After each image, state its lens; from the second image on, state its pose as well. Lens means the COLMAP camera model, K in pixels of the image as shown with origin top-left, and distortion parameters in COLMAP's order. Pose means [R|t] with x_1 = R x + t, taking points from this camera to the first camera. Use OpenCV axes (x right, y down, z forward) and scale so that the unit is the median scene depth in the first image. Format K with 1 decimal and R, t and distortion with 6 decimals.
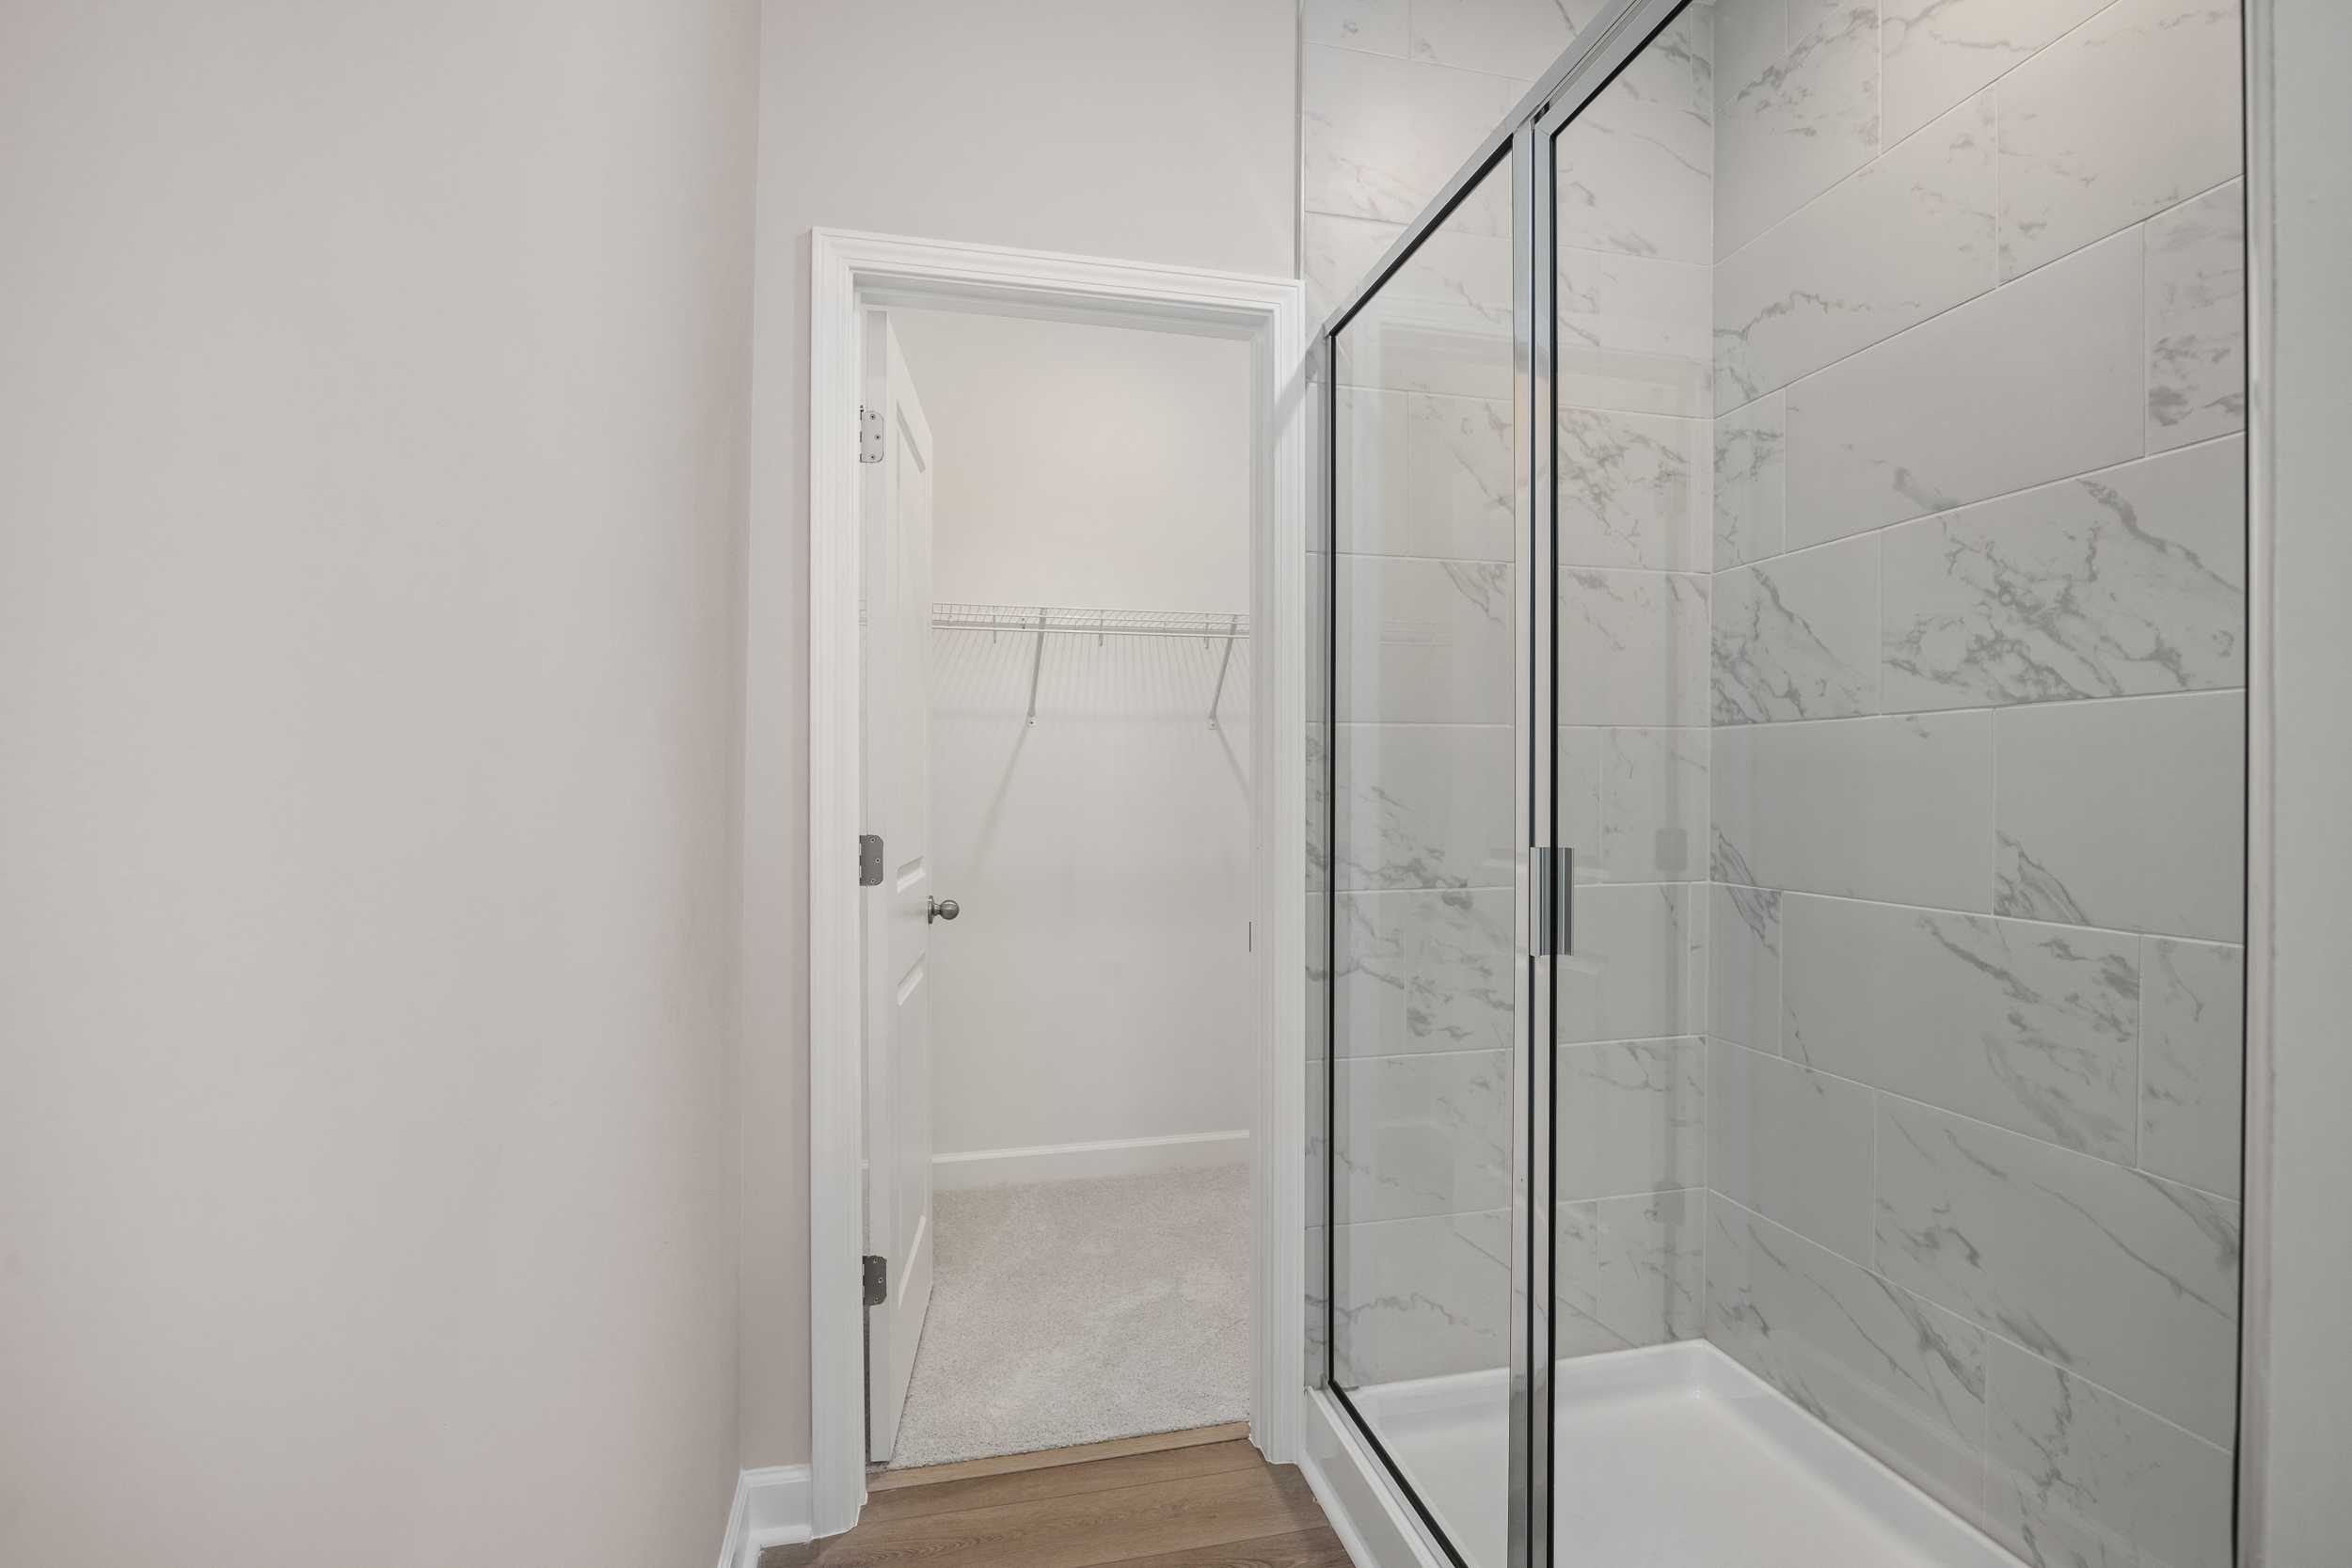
lens RADIAL K [[1088.9, 0, 1176.0], [0, 1088.9, 784.0], [0, 0, 1]] dist [-0.002595, 0.000000]
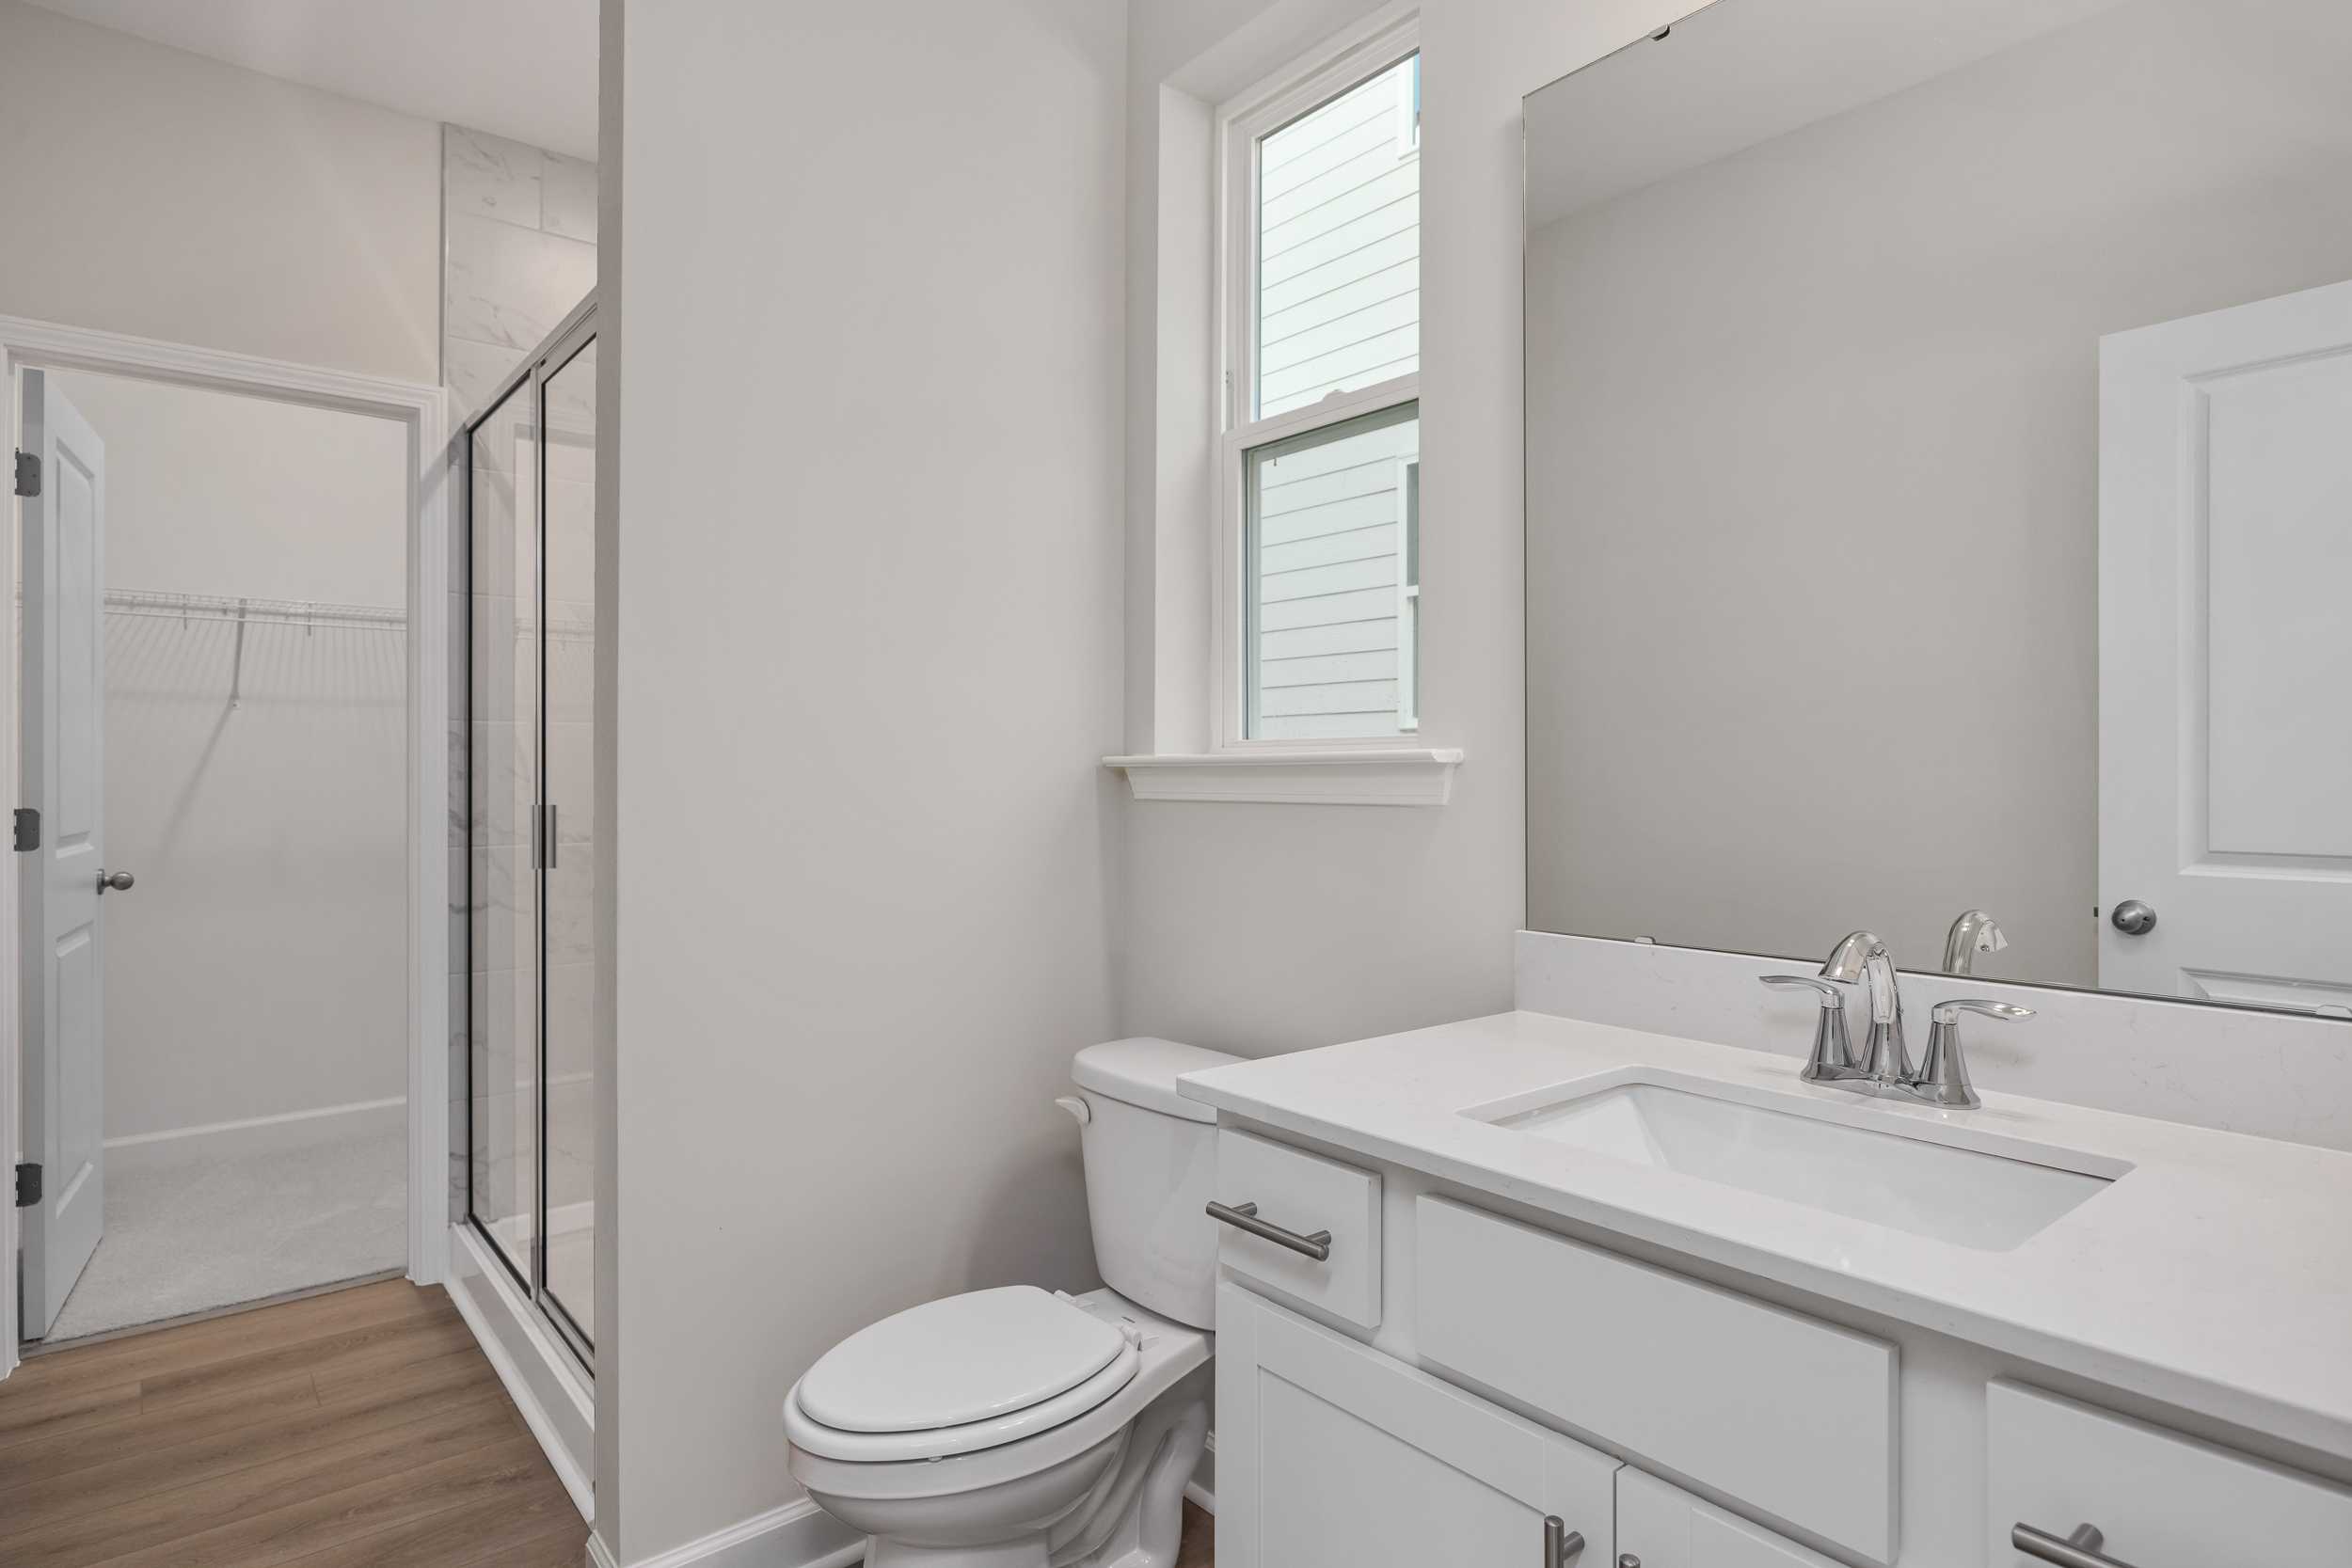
lens RADIAL K [[1295.3, 0, 1171.8], [0, 1295.3, 760.3], [0, 0, 1]] dist [0.003990, 0.000258]
pose [[0.904887, 0.002152, 0.425645, 0.243632], [-0.001380, 0.999997, -0.002123, -0.005121], [-0.425649, 0.001334, 0.904888, -0.806054]]
